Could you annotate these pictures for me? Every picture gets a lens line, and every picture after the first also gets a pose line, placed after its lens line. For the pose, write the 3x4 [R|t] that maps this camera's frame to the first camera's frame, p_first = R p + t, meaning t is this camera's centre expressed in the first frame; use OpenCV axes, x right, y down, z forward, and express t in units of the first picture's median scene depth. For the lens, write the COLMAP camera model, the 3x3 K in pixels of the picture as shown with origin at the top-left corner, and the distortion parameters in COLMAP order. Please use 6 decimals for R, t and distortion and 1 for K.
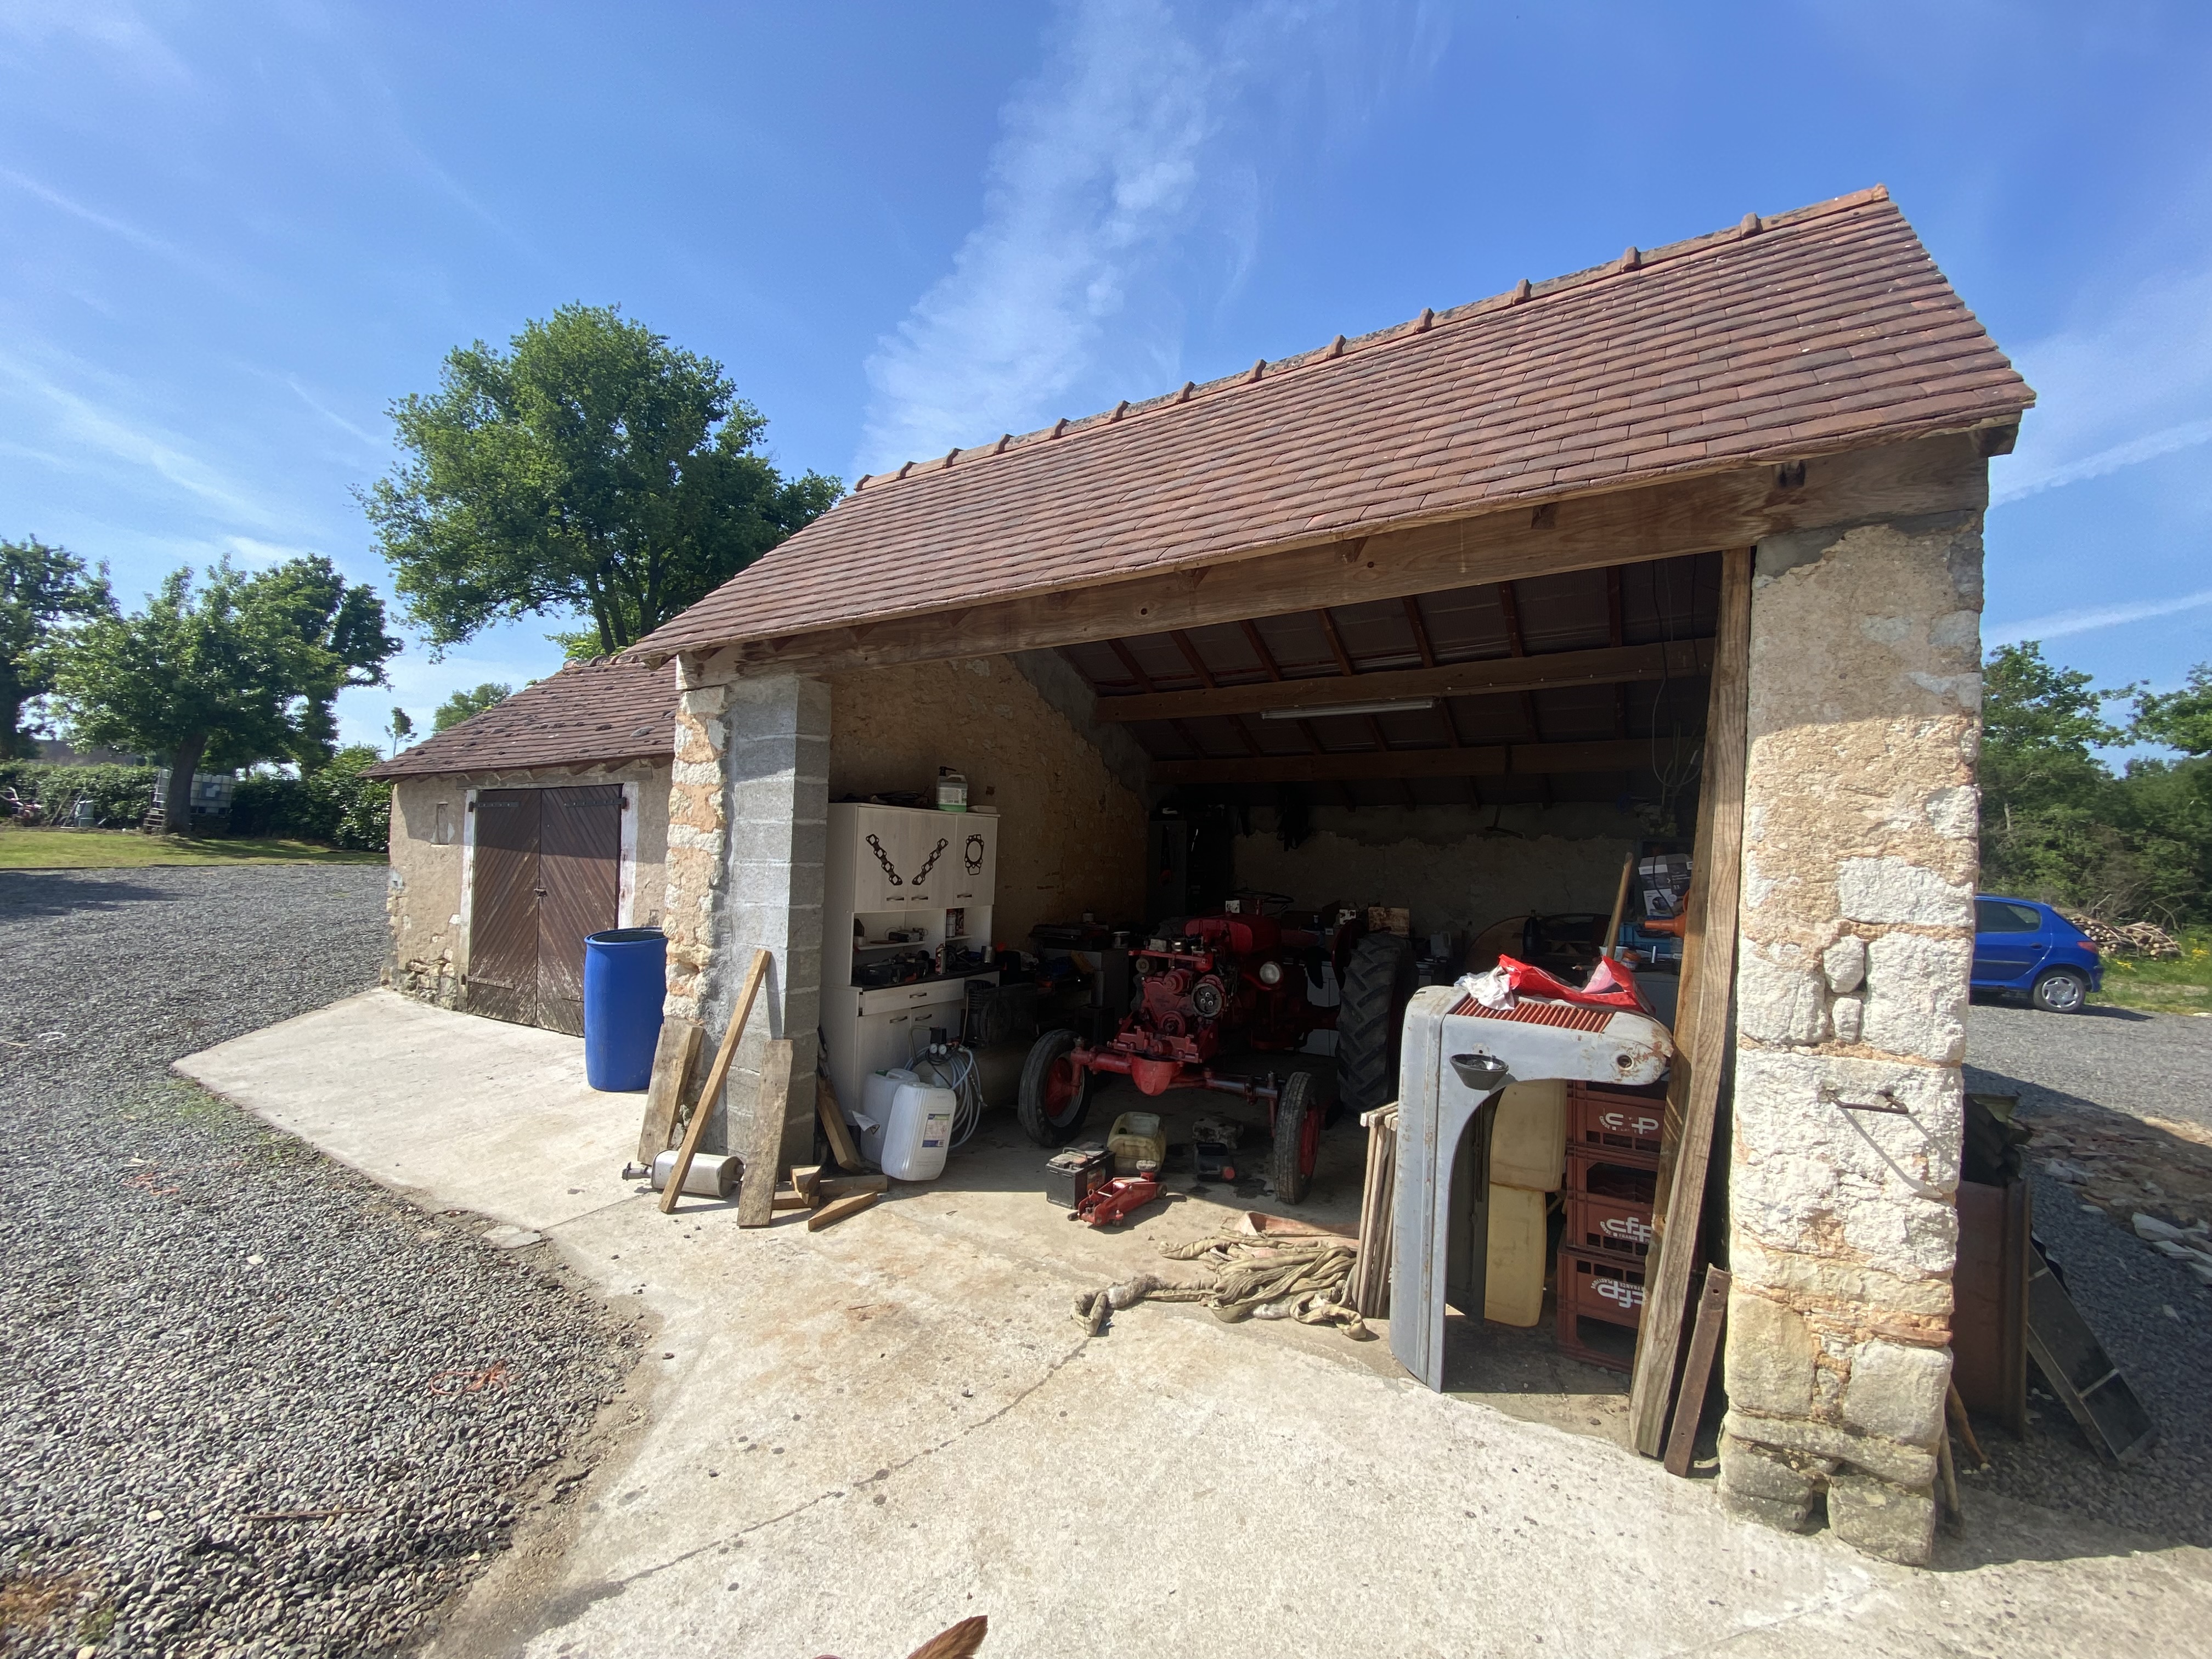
lens RADIAL K [[893.4, 0, 1106.0], [0, 893.4, 829.5], [0, 0, 1]] dist [-0.000284, -0.013333]
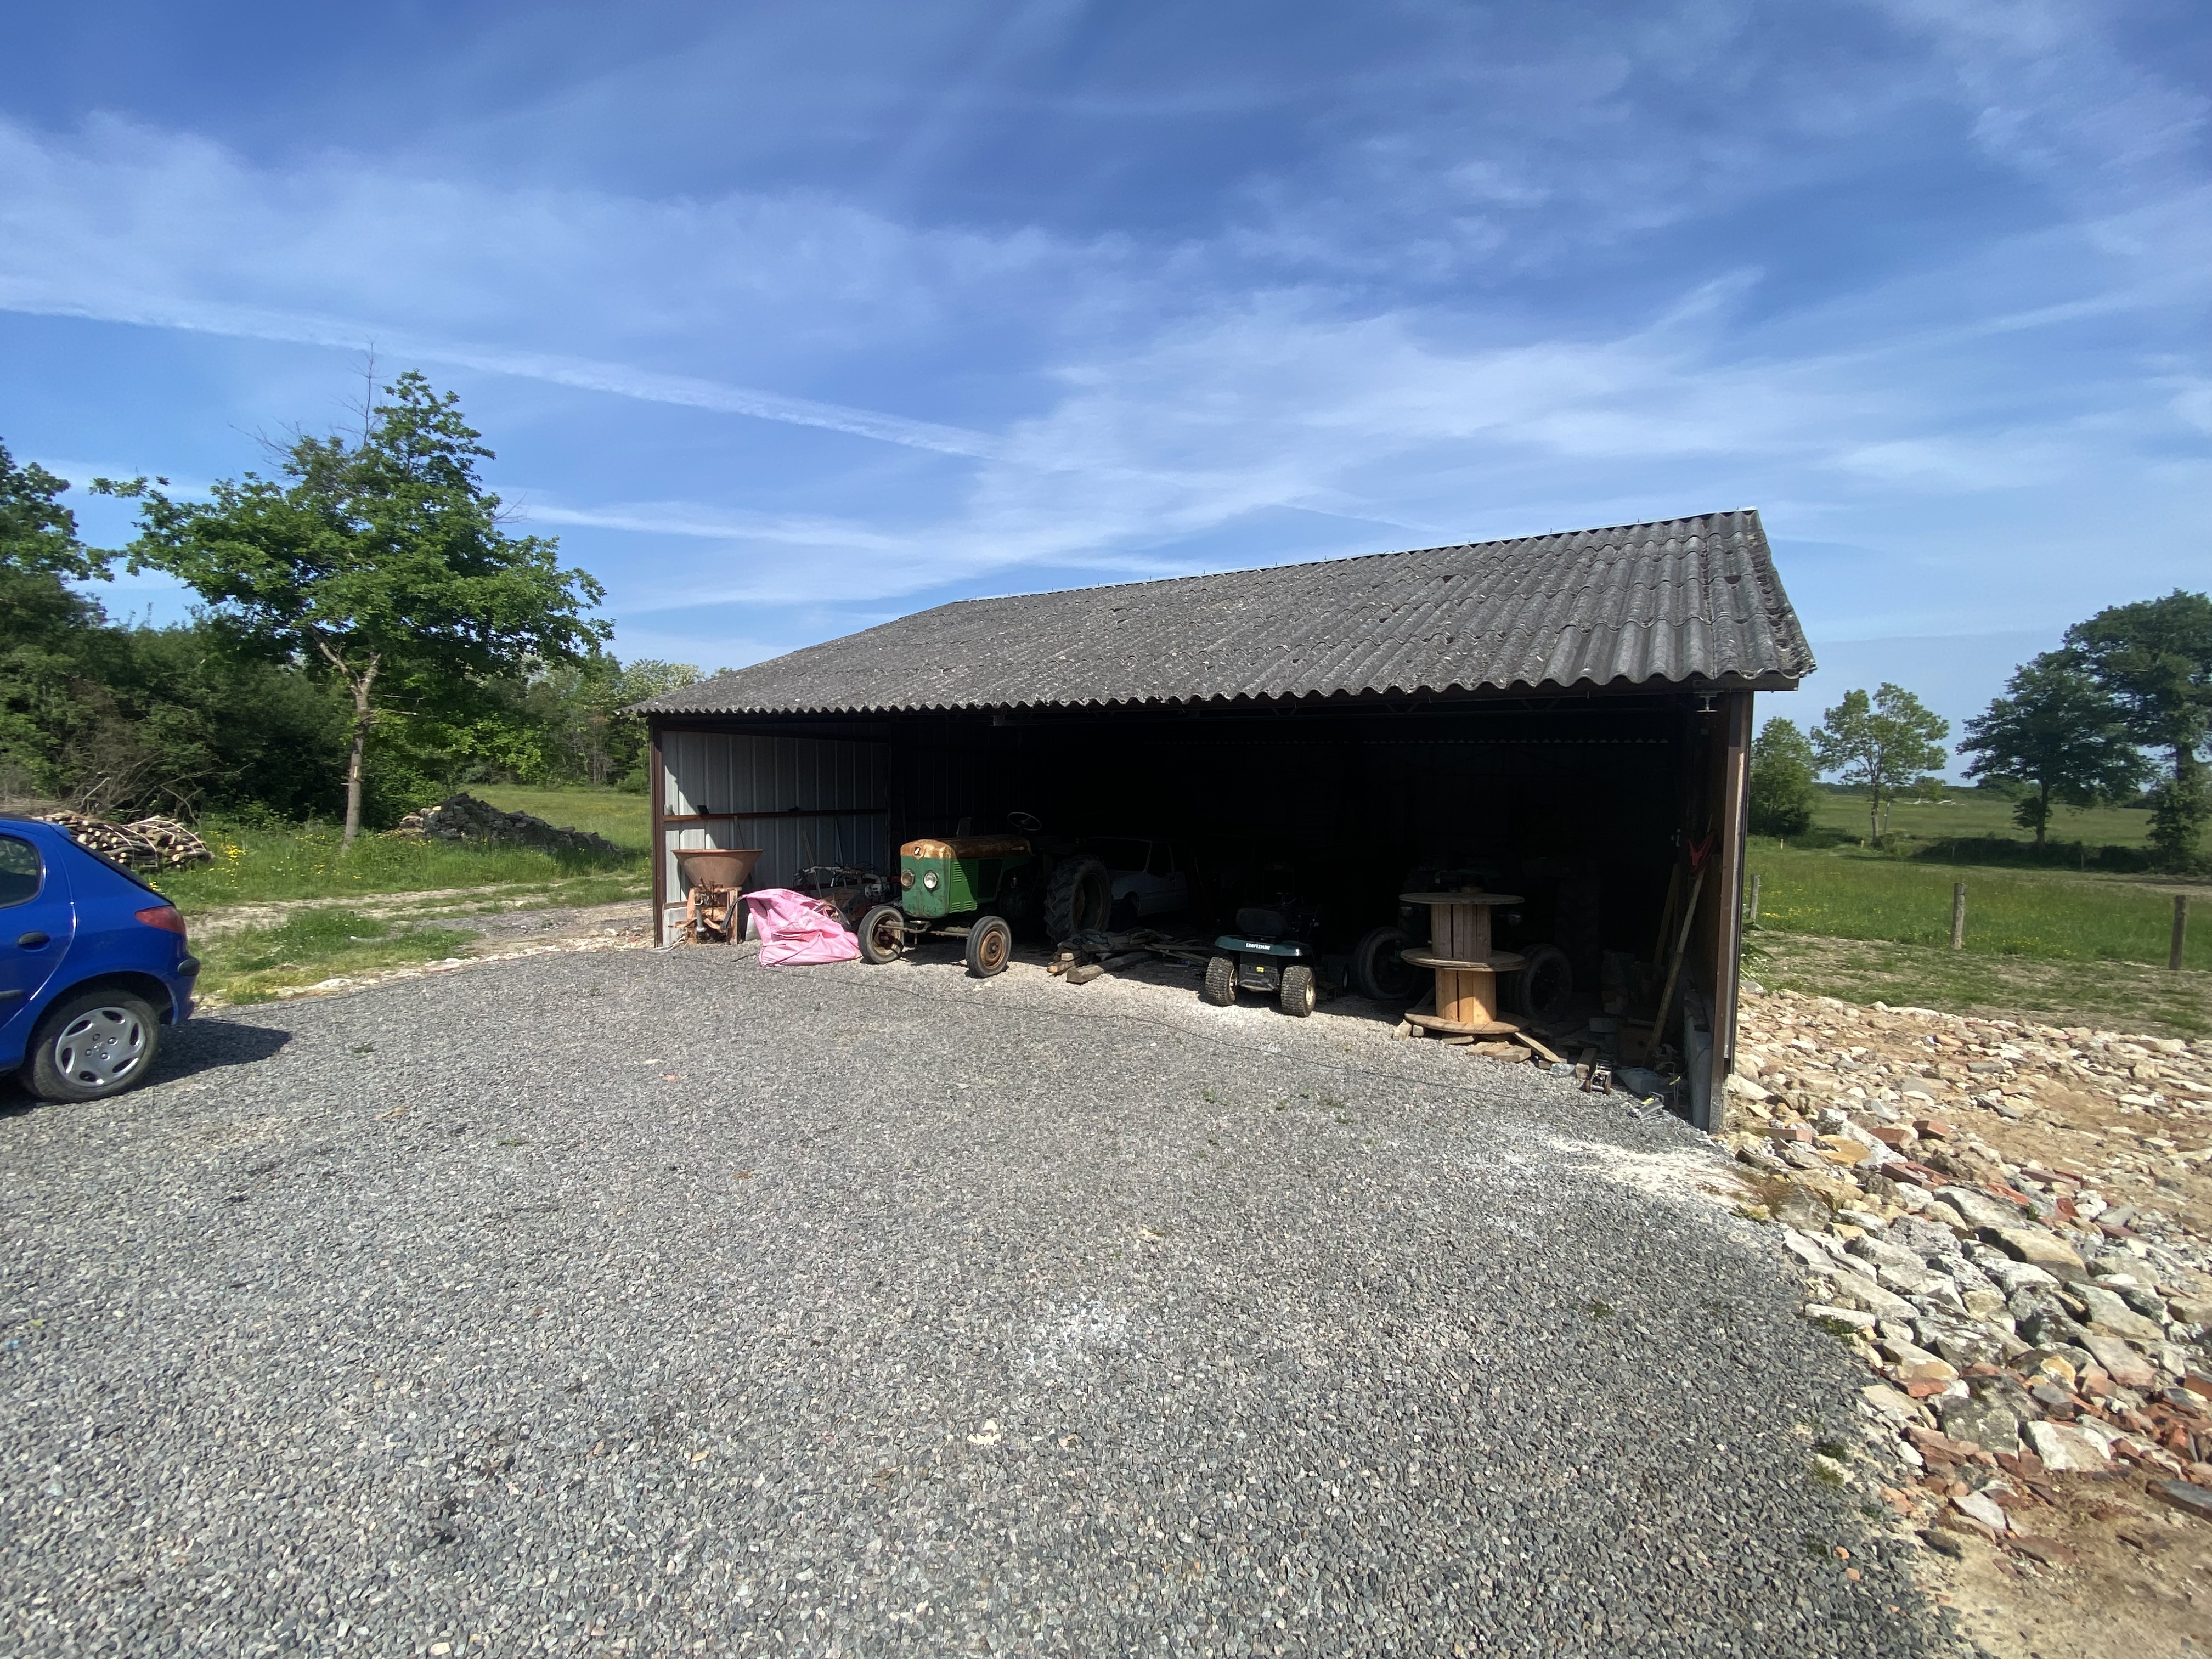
lens RADIAL K [[893.4, 0, 1106.0], [0, 893.4, 829.5], [0, 0, 1]] dist [-0.000284, -0.013333]
pose [[-0.158392, -0.083498, 0.983839, 0.306919], [-0.060714, 0.995356, 0.074701, 0.013233], [-0.985508, -0.047900, -0.162726, 0.298972]]
